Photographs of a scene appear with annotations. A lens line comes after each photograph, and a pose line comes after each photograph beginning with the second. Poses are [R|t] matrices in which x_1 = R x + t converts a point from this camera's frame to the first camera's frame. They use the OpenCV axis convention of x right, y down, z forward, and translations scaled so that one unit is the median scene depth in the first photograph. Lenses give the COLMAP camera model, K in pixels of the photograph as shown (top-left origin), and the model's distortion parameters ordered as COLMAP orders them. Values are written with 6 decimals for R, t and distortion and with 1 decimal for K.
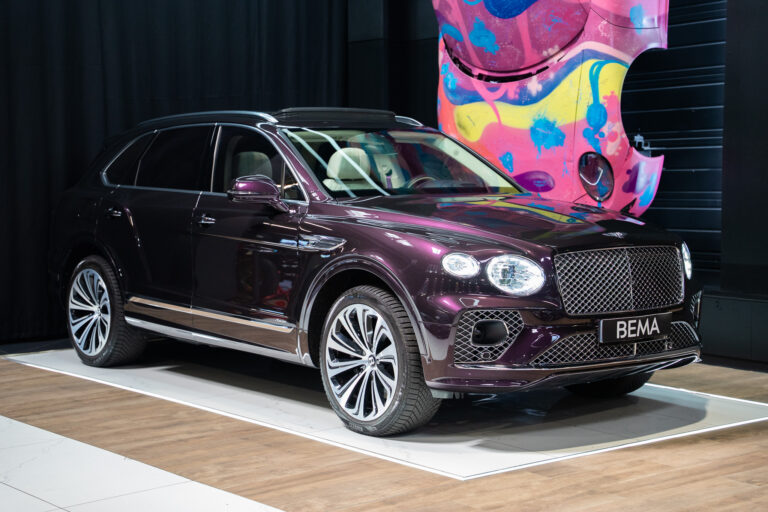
lens RADIAL K [[1242.1, 0, 384.0], [0, 1242.1, 256.0], [0, 0, 1]] dist [0.268415, -0.021237]
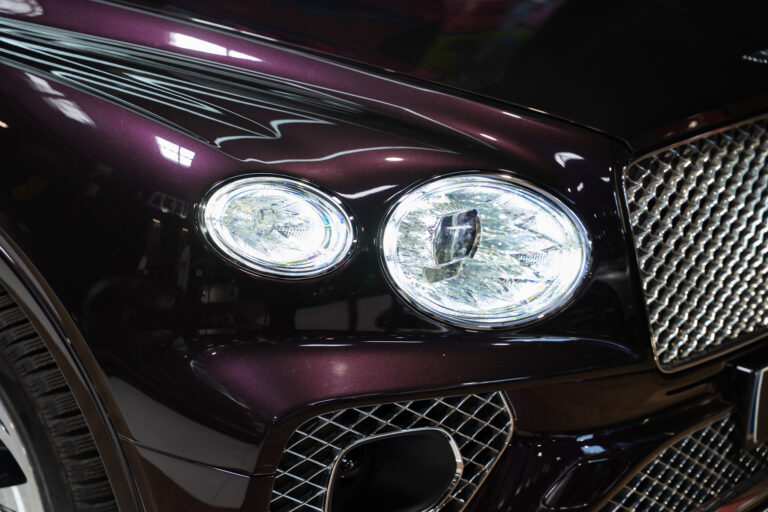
lens RADIAL K [[1256.9, 0, 384.0], [0, 1256.9, 256.0], [0, 0, 1]] dist [0.233028, 0.015481]
pose [[0.983592, -0.052372, 0.172636, 0.038478], [0.008658, 0.969536, 0.244795, -0.049302], [-0.180197, -0.239284, 0.954082, 0.752048]]
